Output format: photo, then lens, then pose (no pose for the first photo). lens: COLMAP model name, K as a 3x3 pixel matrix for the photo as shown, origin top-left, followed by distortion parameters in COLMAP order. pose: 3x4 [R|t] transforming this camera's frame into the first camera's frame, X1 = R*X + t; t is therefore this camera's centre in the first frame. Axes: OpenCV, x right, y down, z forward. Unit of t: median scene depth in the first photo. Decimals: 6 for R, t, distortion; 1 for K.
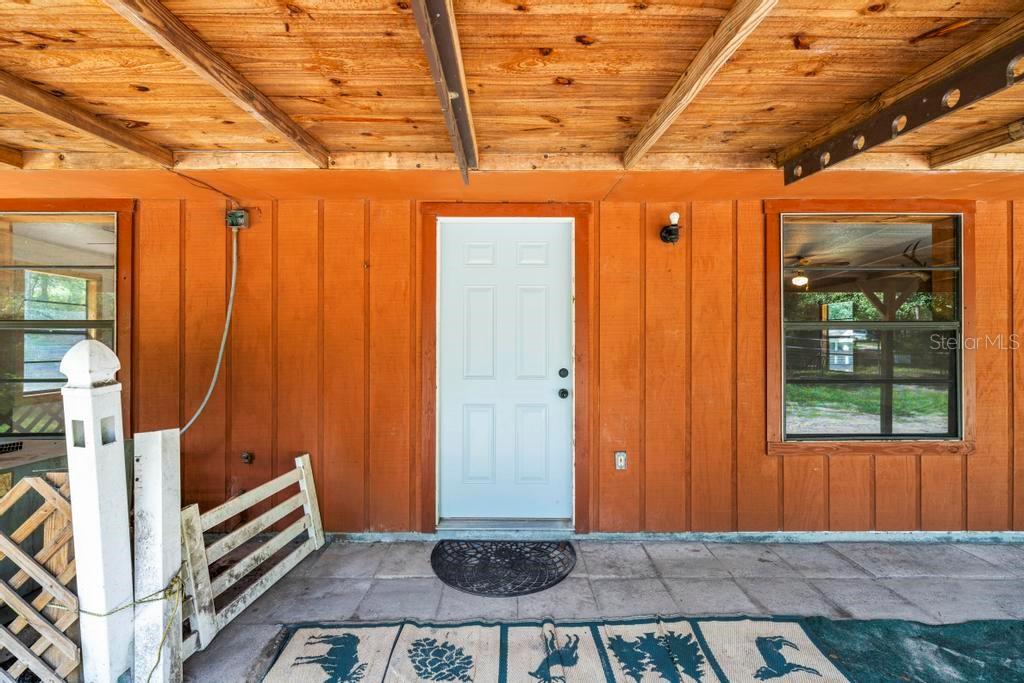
lens RADIAL K [[436.3, 0, 511.3], [0, 436.3, 341.8], [0, 0, 1]] dist [-0.000233, -0.000285]
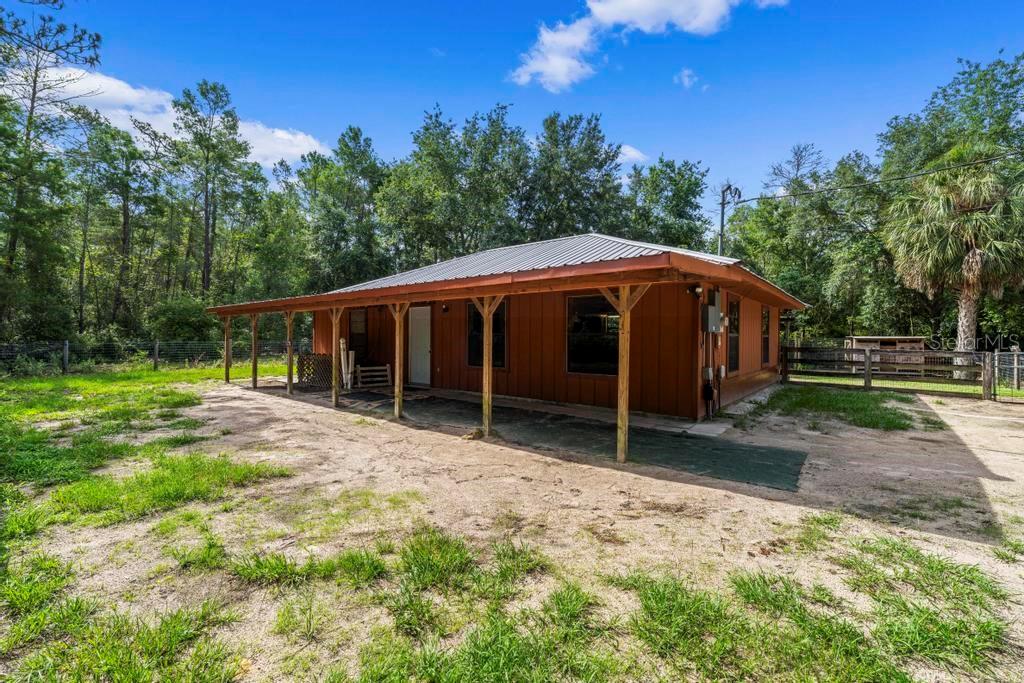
lens RADIAL K [[436.3, 0, 510.6], [0, 436.3, 340.0], [0, 0, 1]] dist [-0.000233, -0.000285]
pose [[0.764160, 0.007601, -0.644982, 4.243824], [-0.004416, 0.999969, 0.006552, -0.016610], [0.645011, -0.002158, 0.764170, -2.014147]]
